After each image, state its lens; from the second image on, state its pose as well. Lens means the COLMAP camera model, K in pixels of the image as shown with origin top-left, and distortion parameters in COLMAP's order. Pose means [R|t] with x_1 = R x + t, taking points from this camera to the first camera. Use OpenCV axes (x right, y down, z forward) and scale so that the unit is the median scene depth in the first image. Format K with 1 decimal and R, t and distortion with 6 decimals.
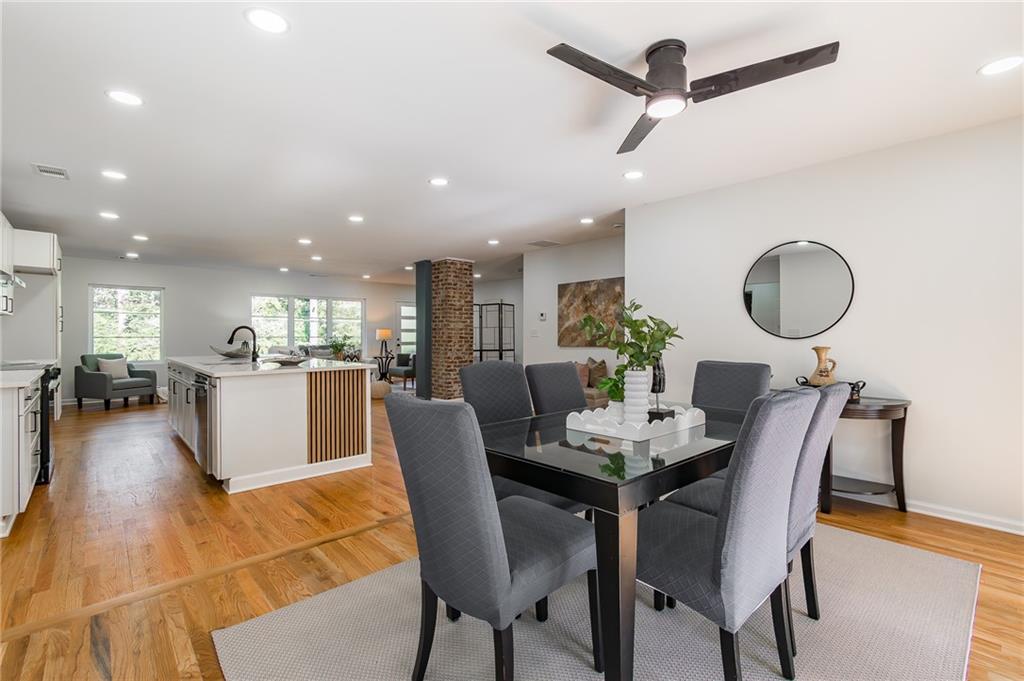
lens RADIAL K [[457.6, 0, 513.9], [0, 457.6, 336.1], [0, 0, 1]] dist [-0.000609, -0.000558]
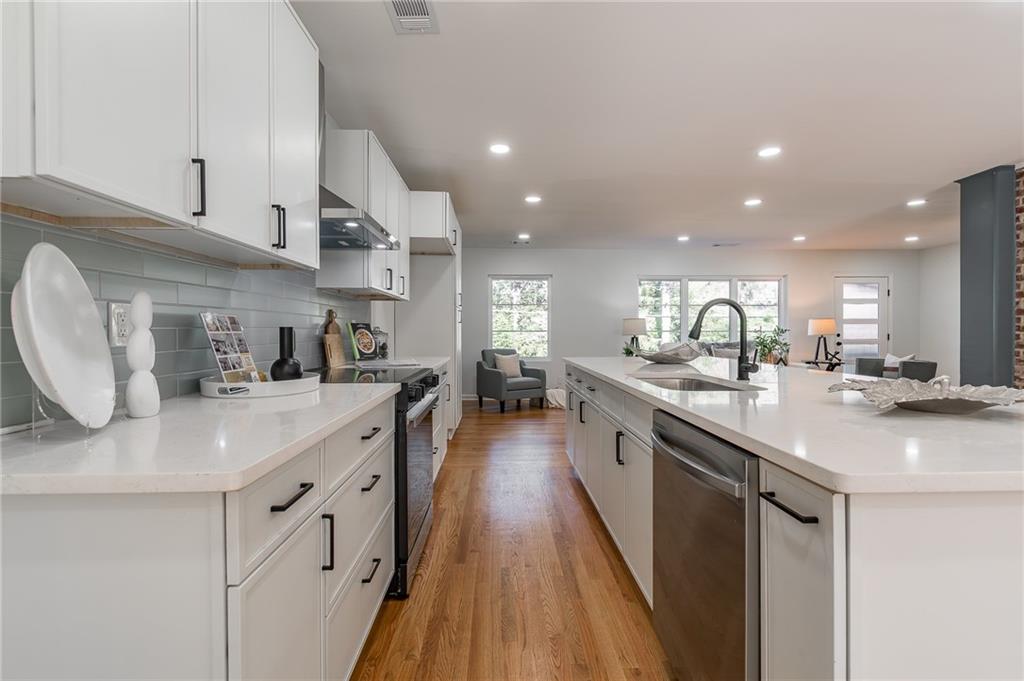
lens RADIAL K [[457.6, 0, 508.0], [0, 457.6, 334.2], [0, 0, 1]] dist [-0.000609, -0.000558]
pose [[0.747880, 0.001441, -0.663832, -0.268562], [0.000169, 0.999997, 0.002361, 0.006822], [0.663834, -0.001878, 0.747878, 0.315925]]
